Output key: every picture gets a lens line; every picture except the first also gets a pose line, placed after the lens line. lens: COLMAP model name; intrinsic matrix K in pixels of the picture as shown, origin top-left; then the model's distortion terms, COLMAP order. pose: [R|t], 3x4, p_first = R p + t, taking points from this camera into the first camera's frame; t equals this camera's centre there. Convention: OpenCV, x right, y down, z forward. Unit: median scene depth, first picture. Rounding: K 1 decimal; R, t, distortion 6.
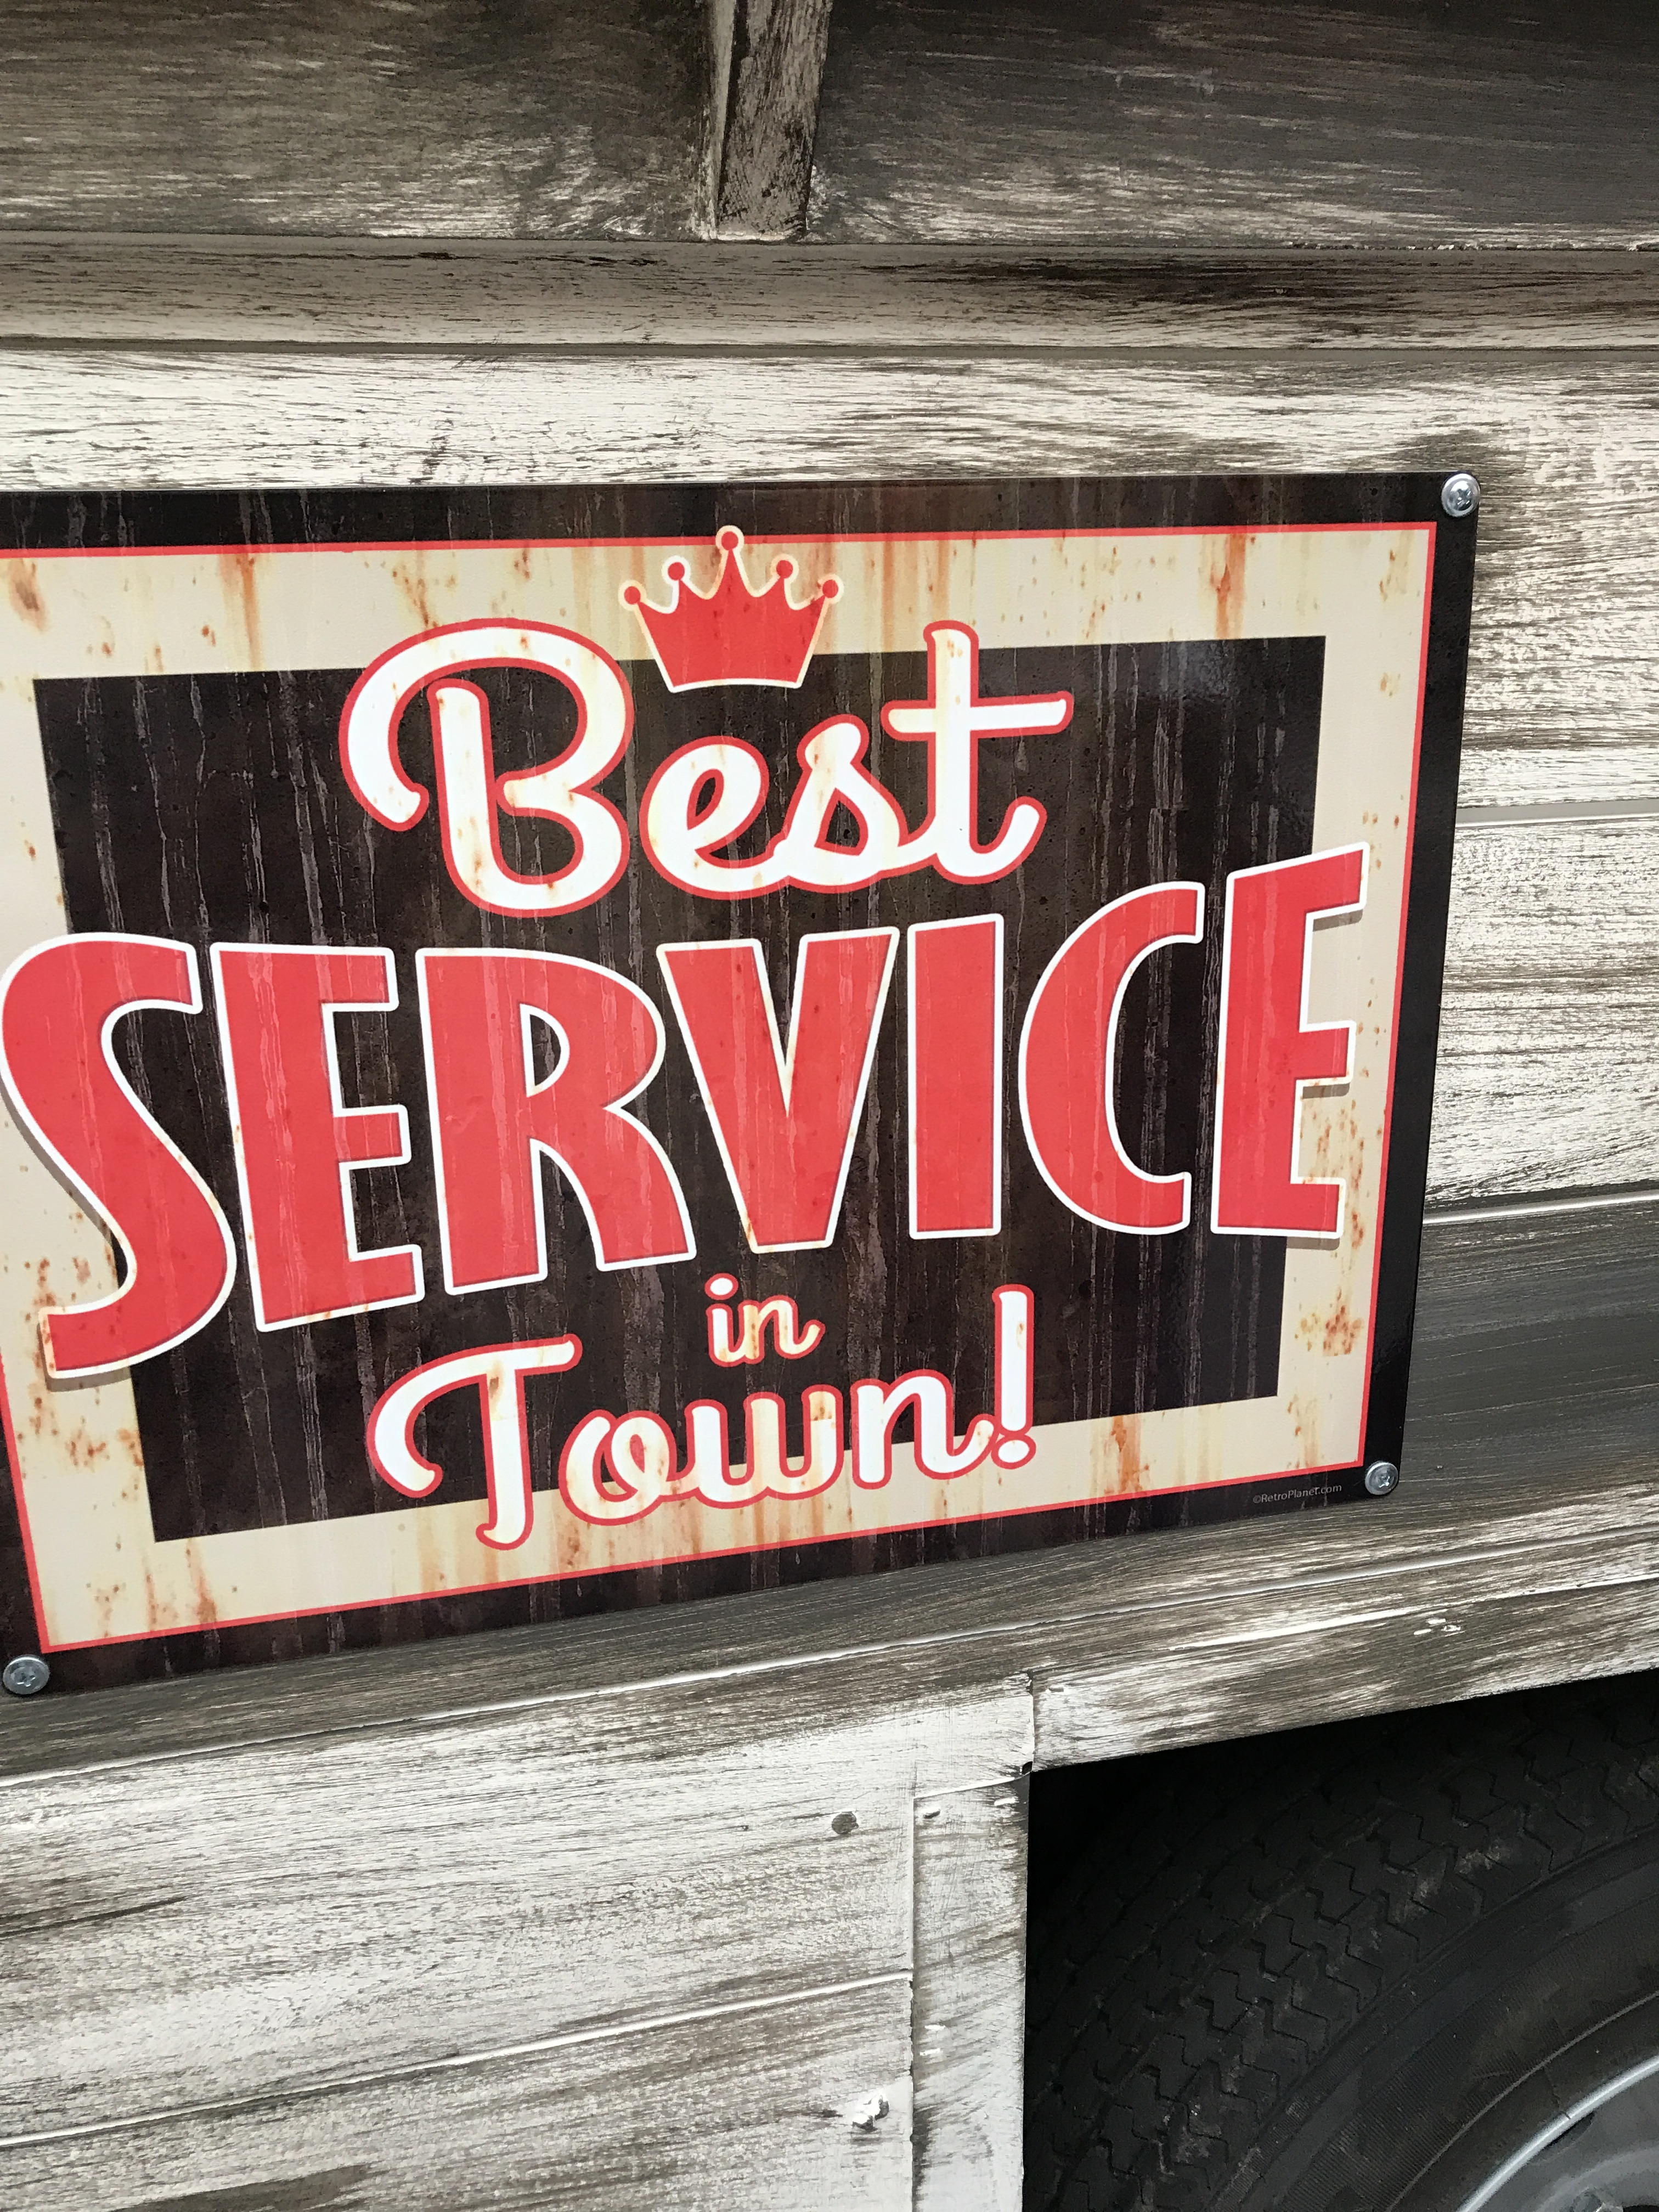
lens RADIAL K [[1752.4, 0, 828.9], [0, 1752.4, 1096.6], [0, 0, 1]] dist [0.026151, -0.010005]
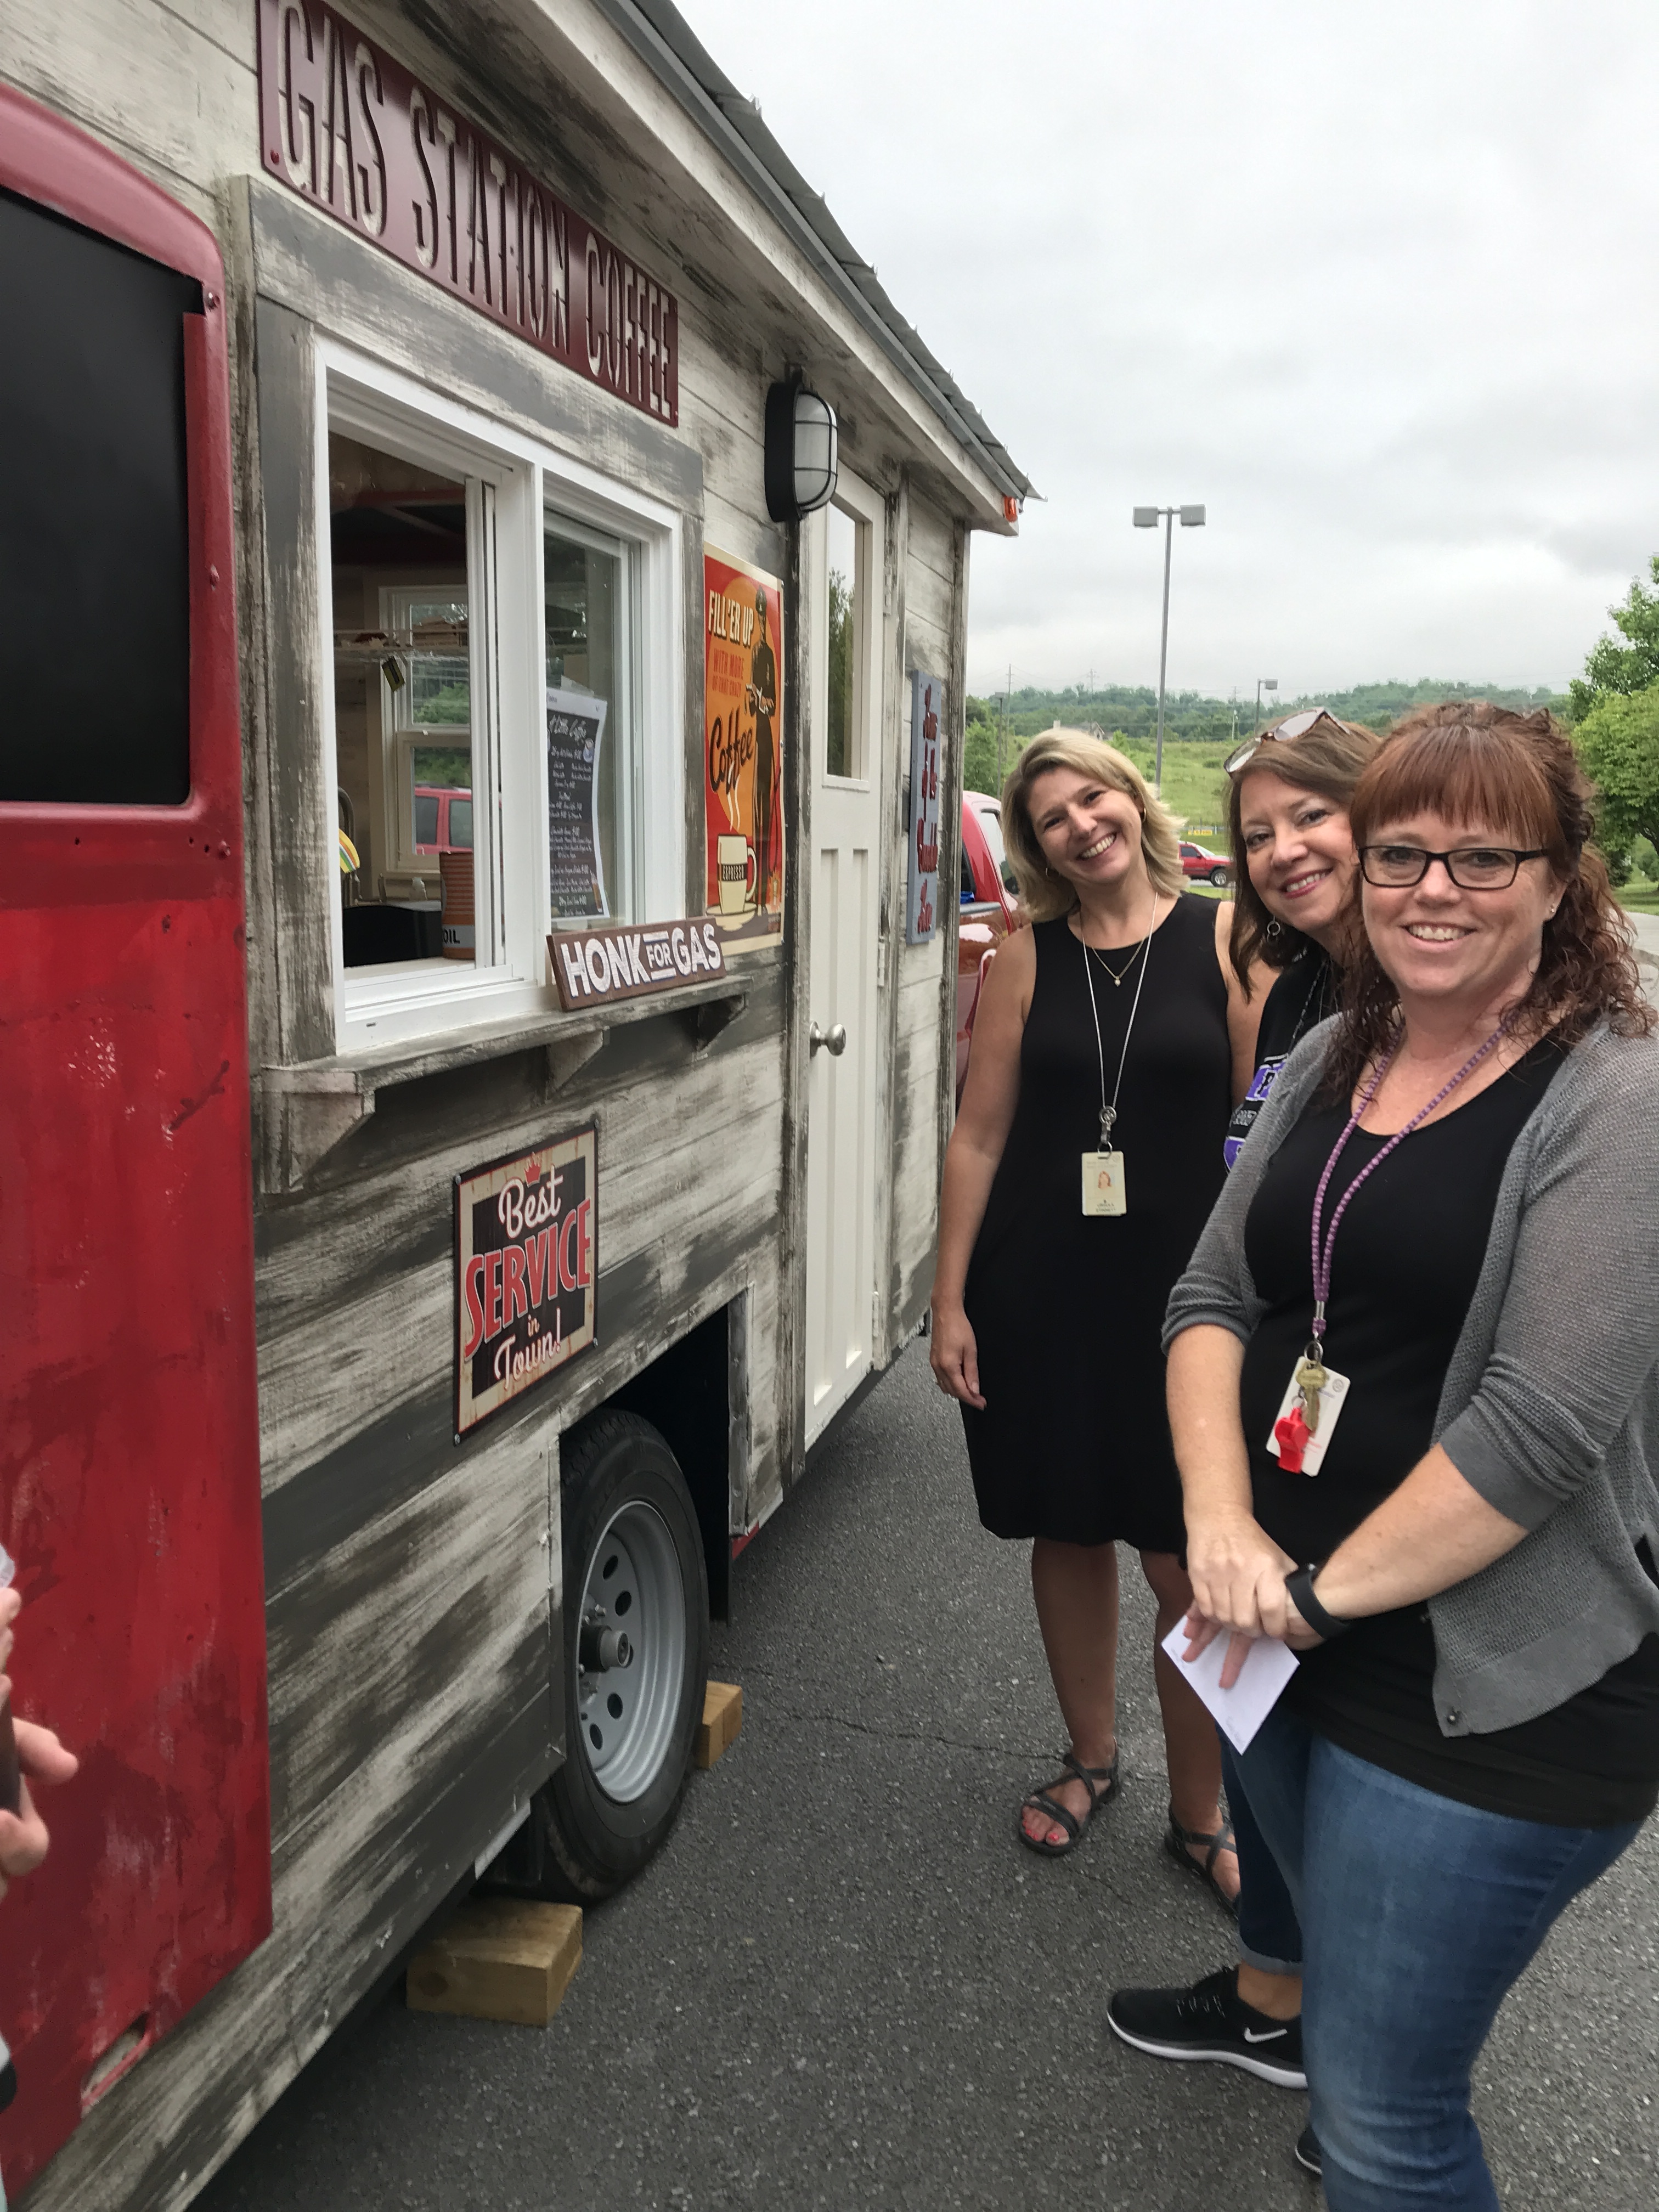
lens RADIAL K [[1752.4, 0, 828.9], [0, 1752.4, 1096.6], [0, 0, 1]] dist [0.026151, -0.010005]
pose [[0.467801, -0.101269, 0.878013, -3.532976], [0.235250, 0.971845, -0.013249, -0.193754], [-0.851950, 0.212750, 0.478454, -1.857964]]
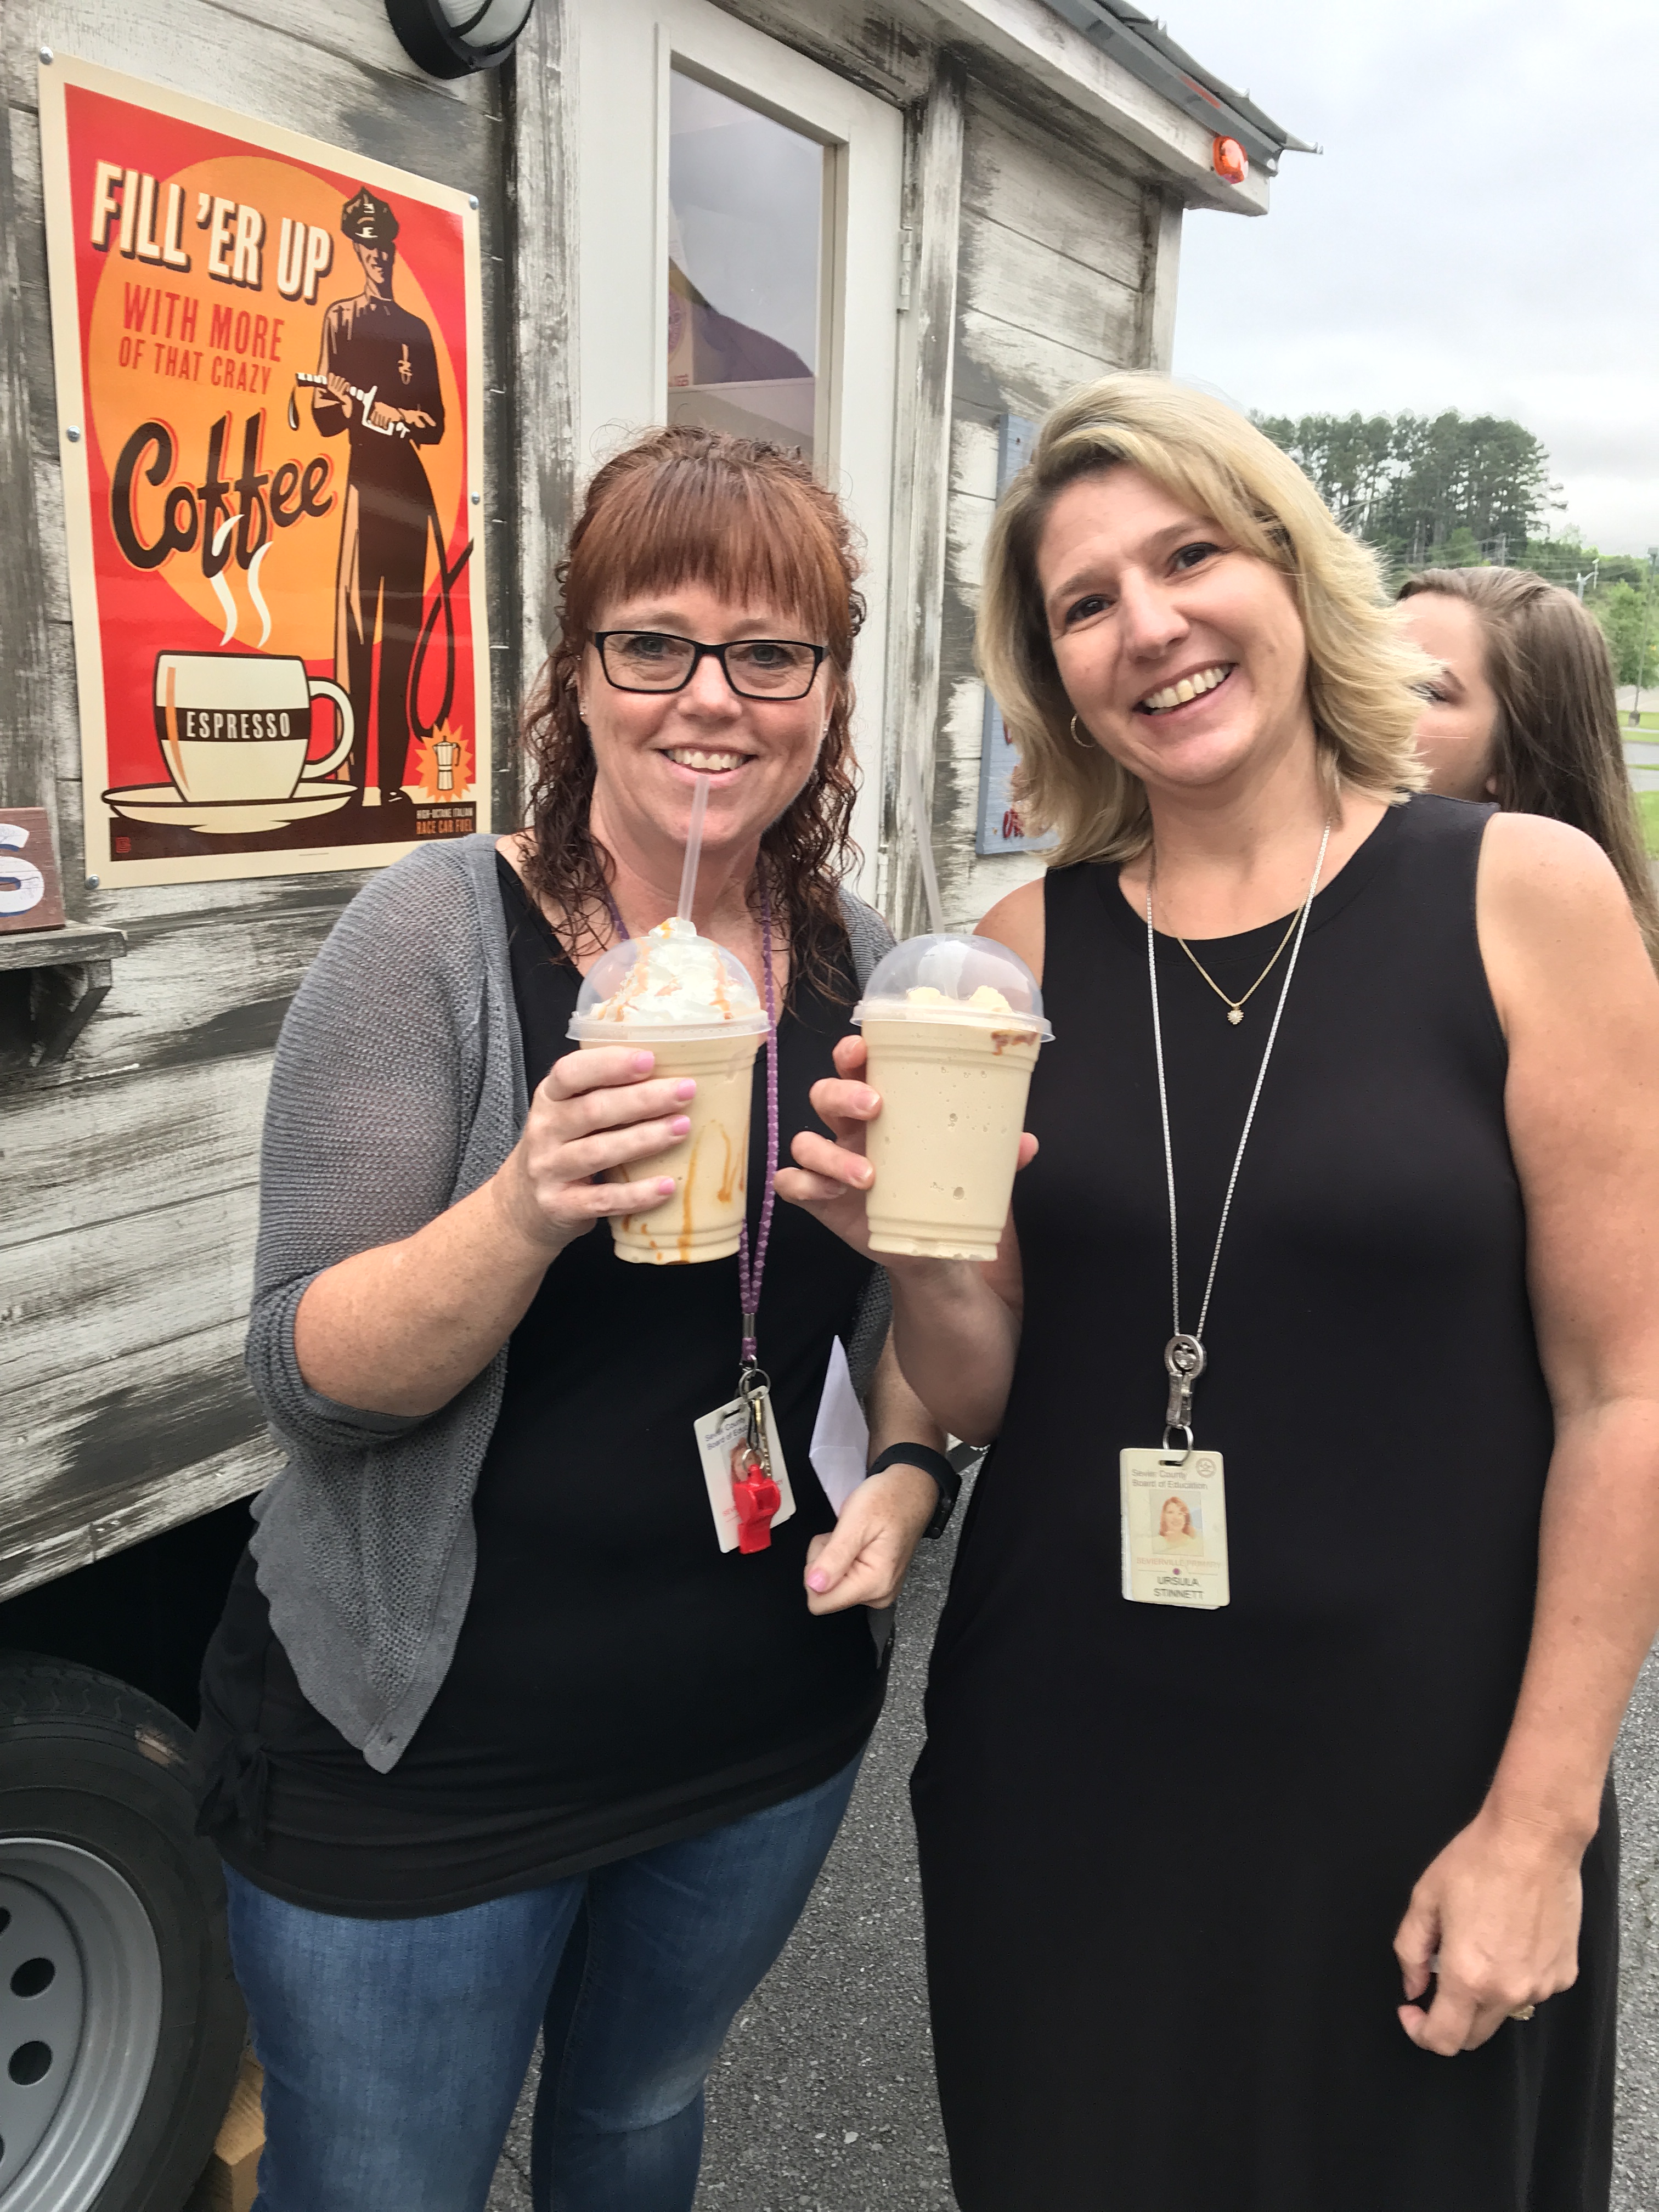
lens RADIAL K [[1798.3, 0, 829.5], [0, 1798.3, 1106.0], [0, 0, 1]] dist [-0.014405, 0.057037]
pose [[0.711251, -0.115595, 0.693369, -0.040940], [0.160398, 0.987052, 0.000022, -0.231949], [-0.684394, 0.111199, 0.720583, -1.932251]]
